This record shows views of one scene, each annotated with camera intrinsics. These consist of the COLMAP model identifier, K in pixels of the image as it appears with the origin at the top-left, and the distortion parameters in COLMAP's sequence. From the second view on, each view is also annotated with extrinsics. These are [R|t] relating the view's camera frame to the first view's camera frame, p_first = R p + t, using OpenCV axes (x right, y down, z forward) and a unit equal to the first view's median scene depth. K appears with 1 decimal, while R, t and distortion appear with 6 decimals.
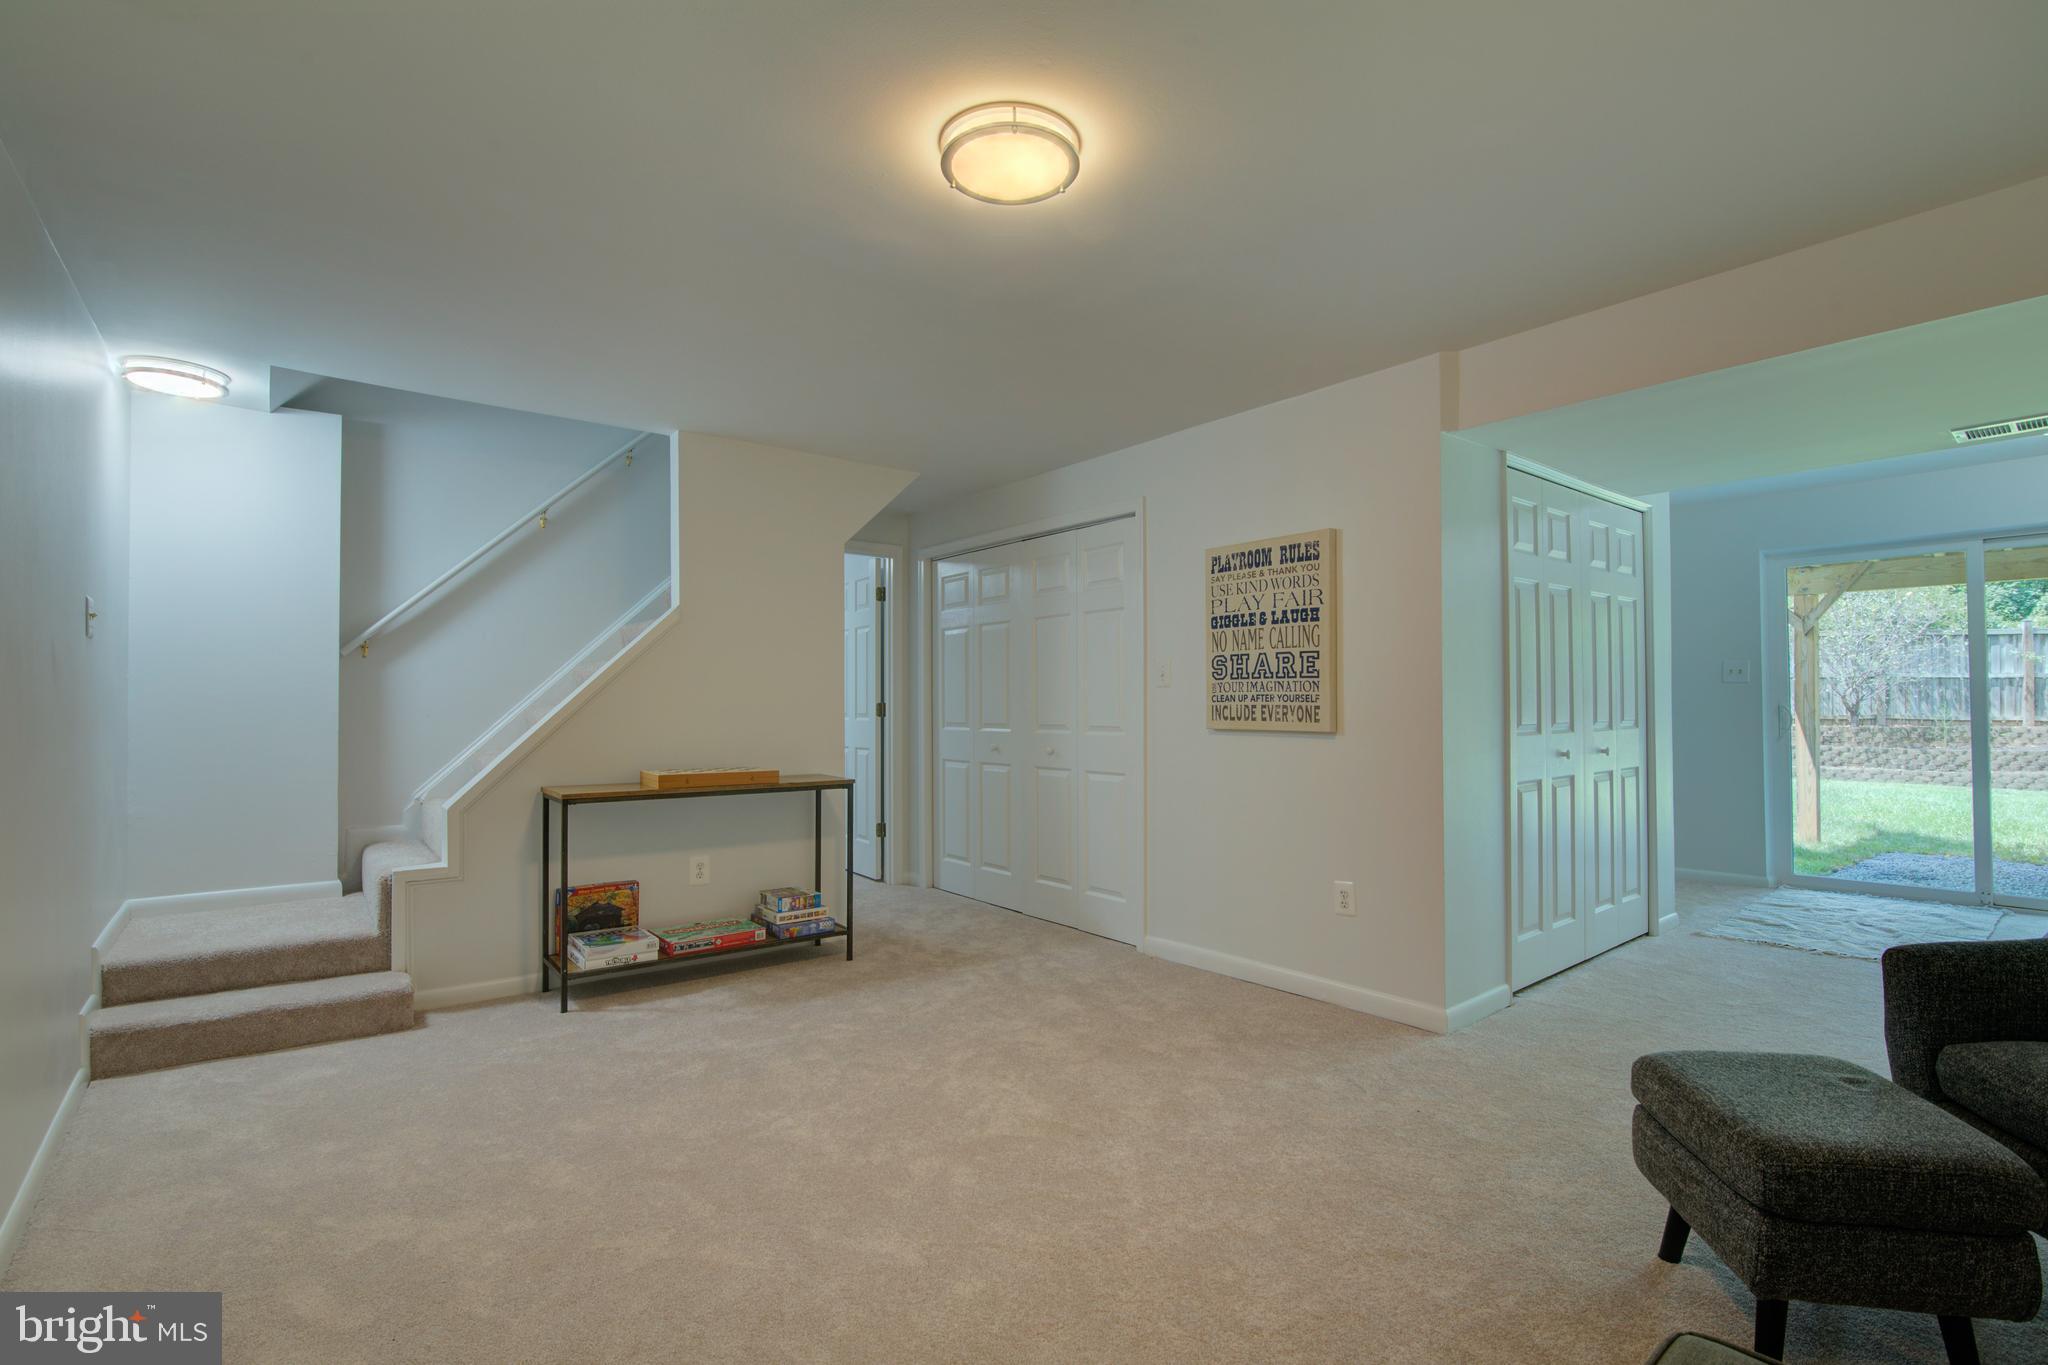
lens RADIAL K [[946.9, 0, 1022.3], [0, 946.9, 691.1], [0, 0, 1]] dist [-0.014429, 0.001259]
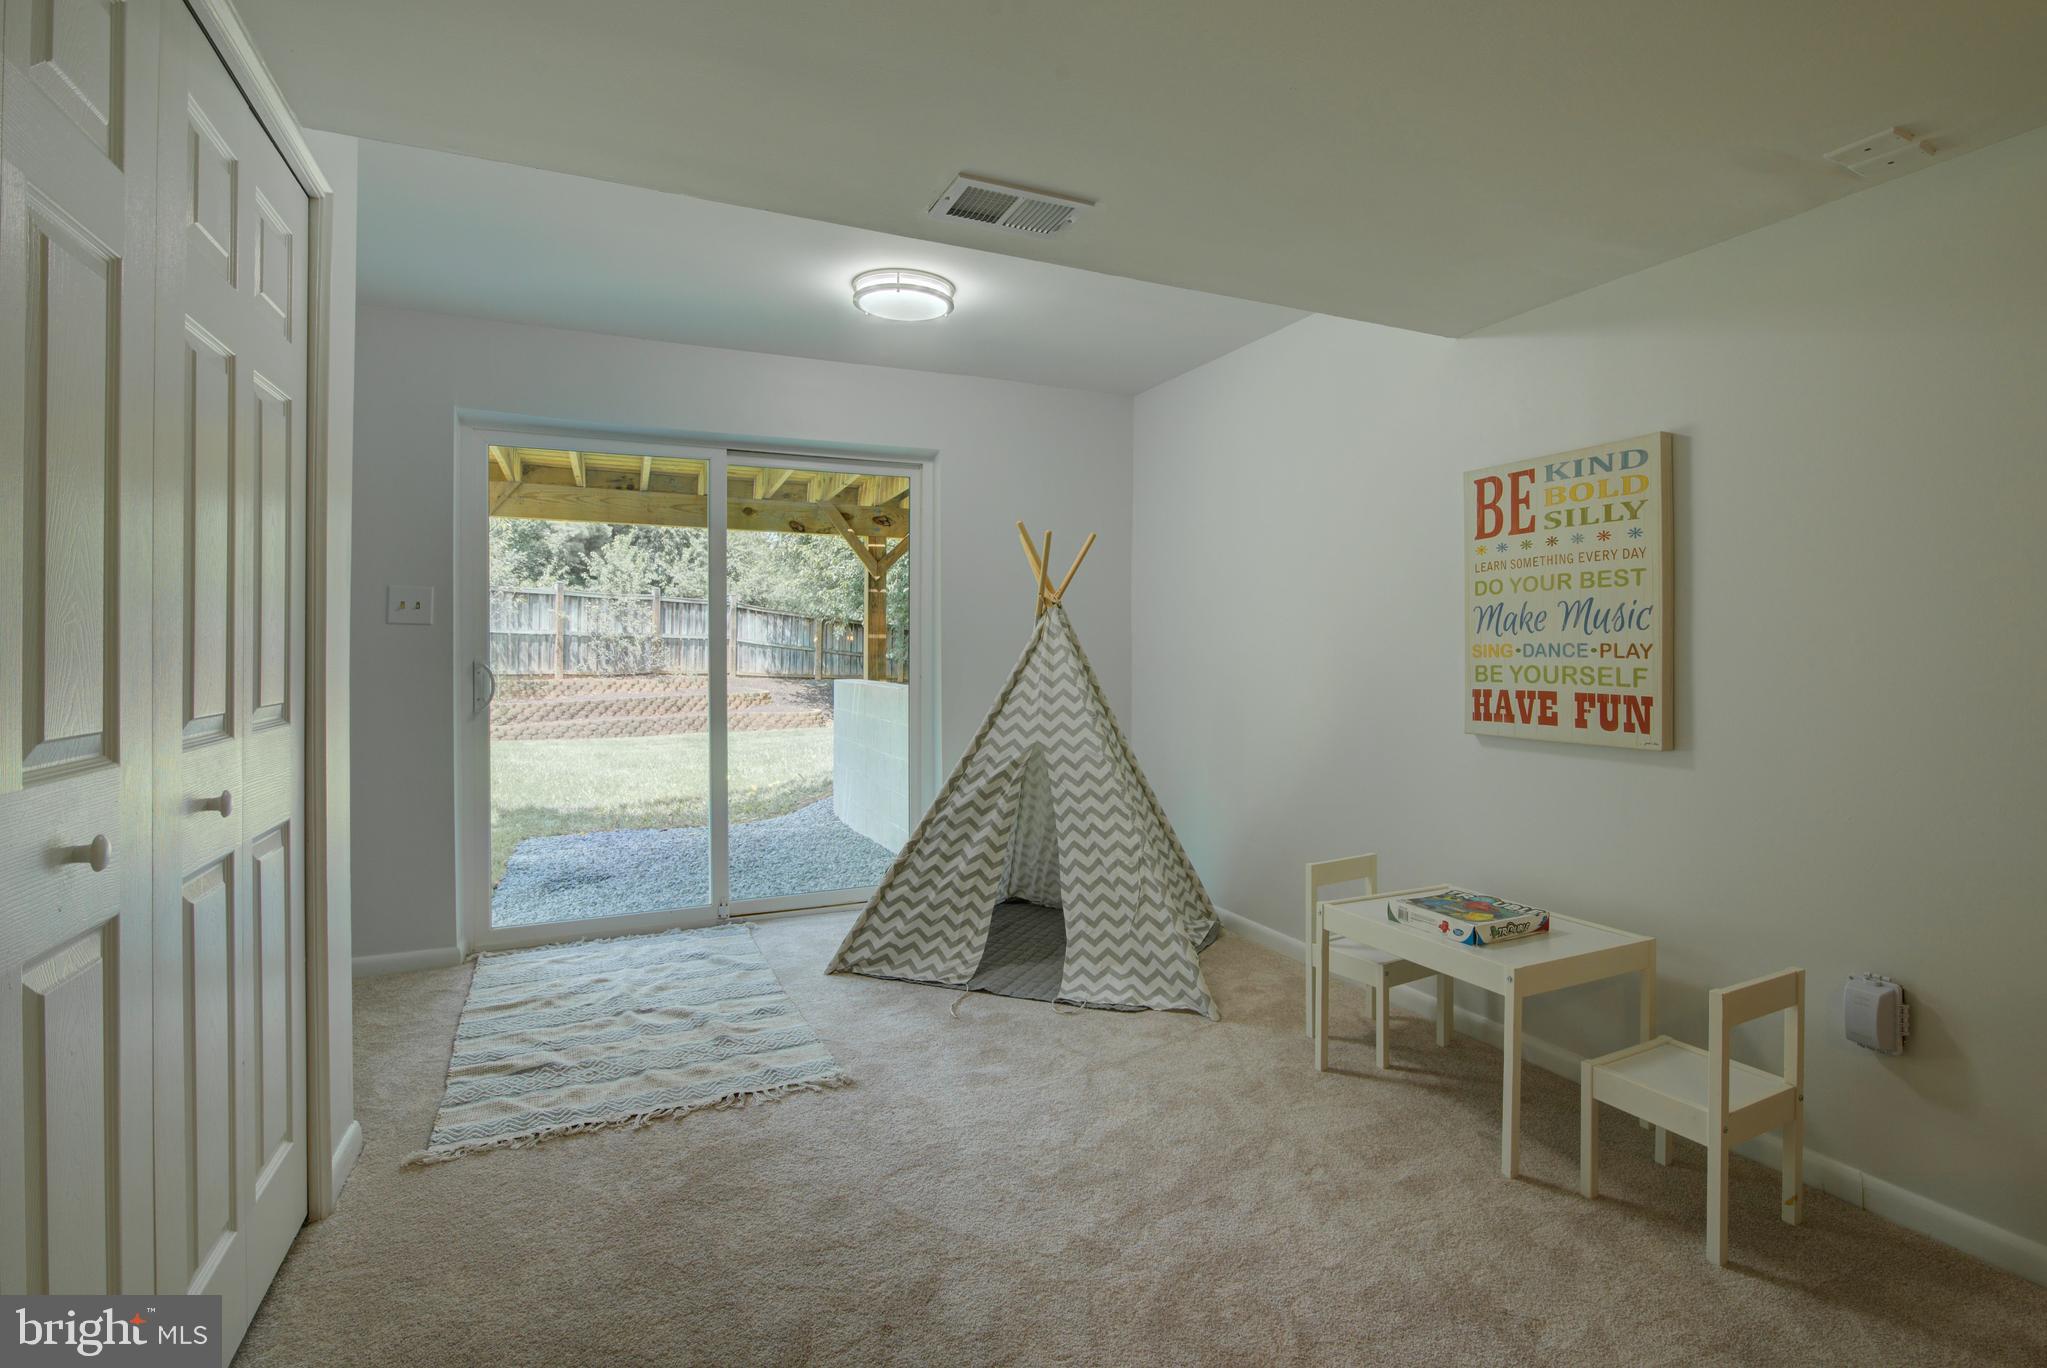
lens RADIAL K [[946.4, 0, 1035.5], [0, 946.4, 654.7], [0, 0, 1]] dist [-0.014429, 0.001259]
pose [[0.215132, 0.004330, 0.976575, 0.276357], [-0.014994, 0.999887, -0.001130, 0.004701], [-0.976470, -0.014399, 0.215173, 0.501618]]
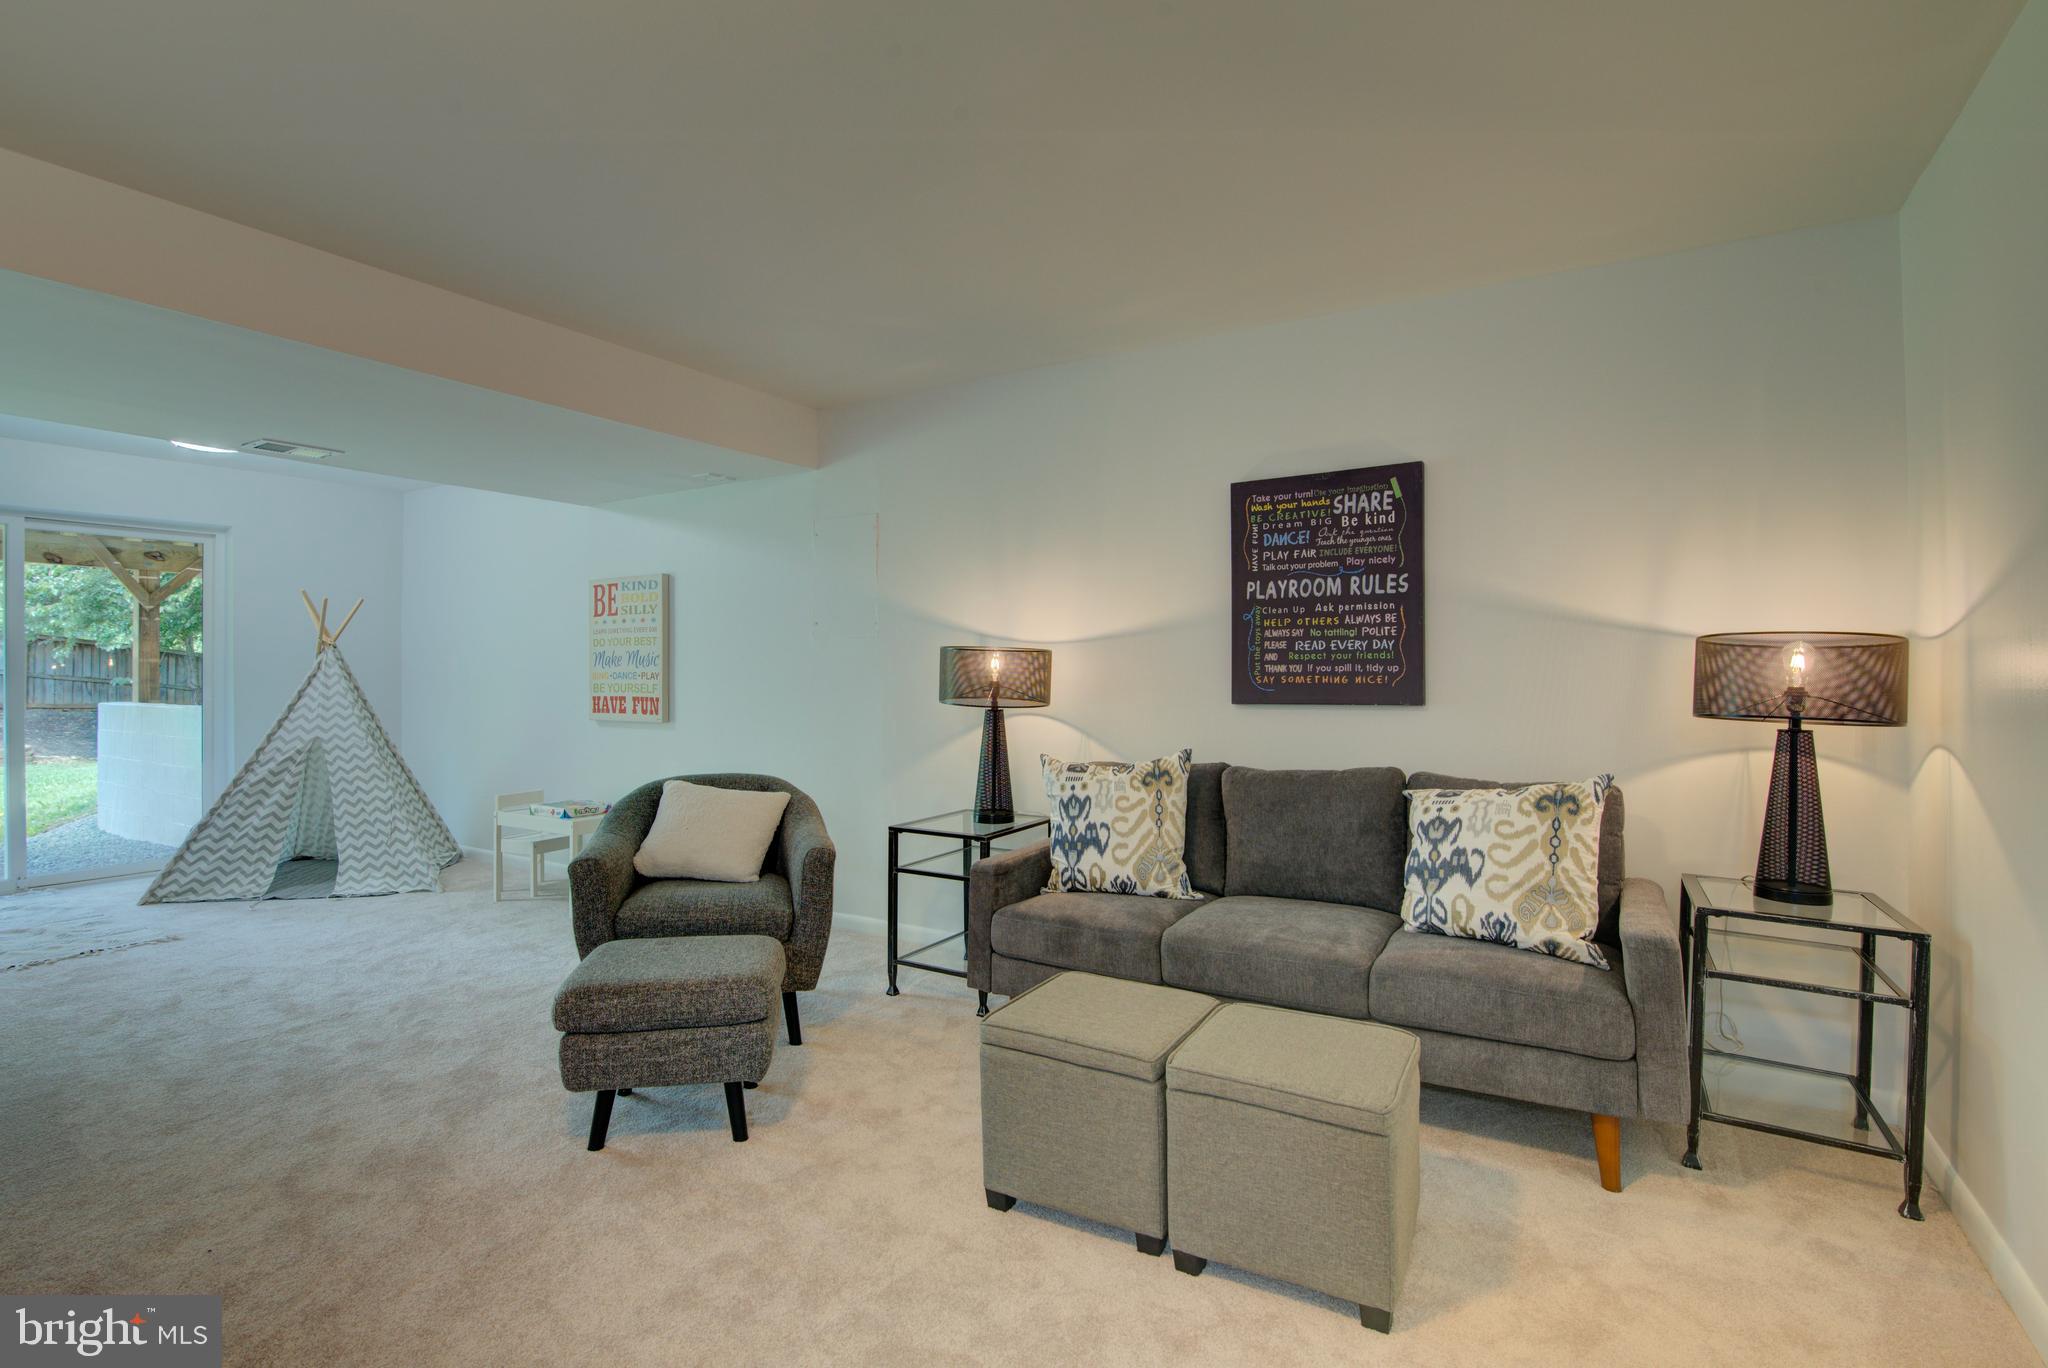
lens RADIAL K [[993.5, 0, 991.0], [0, 993.5, 672.2], [0, 0, 1]] dist [-0.010983, -0.000443]
pose [[-0.357632, 0.009585, 0.933813, -0.256208], [-0.008248, 0.999876, -0.013421, 0.004876], [-0.933826, -0.012502, -0.357509, 0.364005]]
